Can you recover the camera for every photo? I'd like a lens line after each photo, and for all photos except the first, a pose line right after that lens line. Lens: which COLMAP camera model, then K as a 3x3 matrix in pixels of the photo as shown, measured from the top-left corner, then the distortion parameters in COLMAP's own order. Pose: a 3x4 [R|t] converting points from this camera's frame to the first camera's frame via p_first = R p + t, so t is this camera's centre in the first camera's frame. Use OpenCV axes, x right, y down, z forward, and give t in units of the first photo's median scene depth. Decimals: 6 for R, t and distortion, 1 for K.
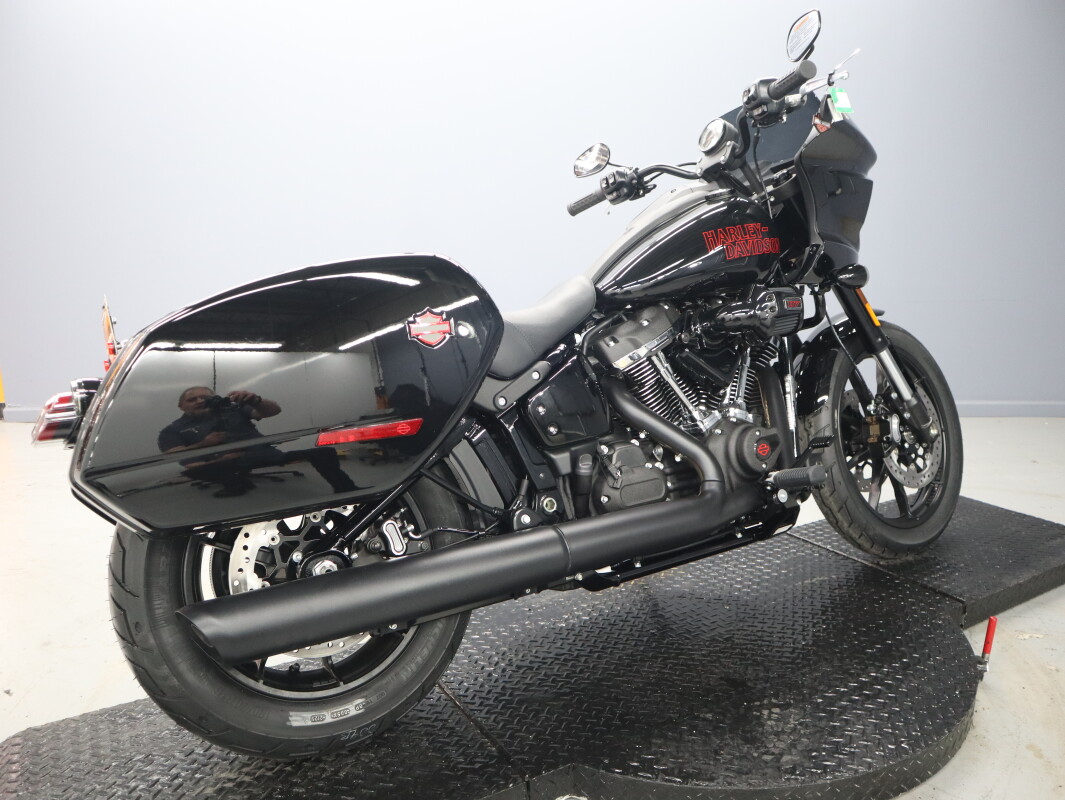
lens RADIAL K [[830.3, 0, 530.0], [0, 830.3, 405.1], [0, 0, 1]] dist [-0.119165, 0.074556]
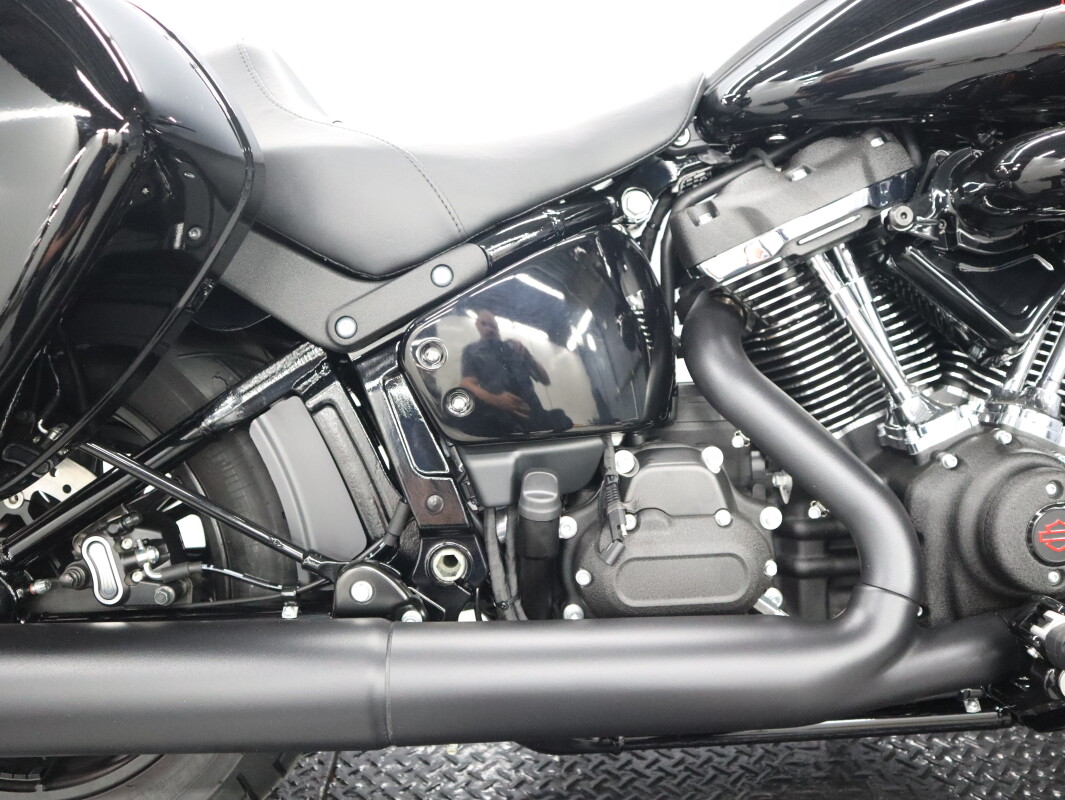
lens RADIAL K [[830.3, 0, 530.0], [0, 830.3, 405.1], [0, 0, 1]] dist [-0.119165, 0.074556]
pose [[0.868052, 0.161244, -0.469559, 0.262537], [-0.095494, 0.982356, 0.160800, -0.043372], [0.487202, -0.094743, 0.868135, 0.640754]]
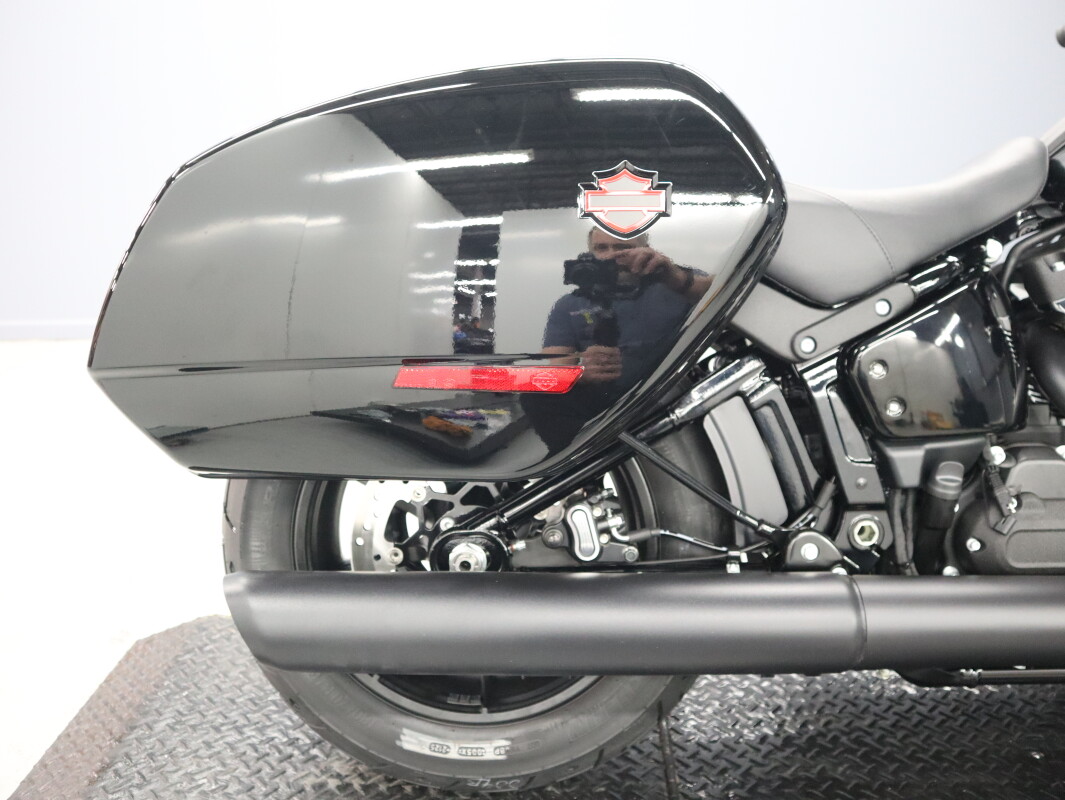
lens RADIAL K [[830.3, 0, 530.0], [0, 830.3, 405.1], [0, 0, 1]] dist [-0.119165, 0.074556]
pose [[0.845208, 0.193194, -0.498297, 0.092040], [-0.118738, 0.976955, 0.177371, -0.040604], [0.521080, -0.090748, 0.848669, 0.404914]]
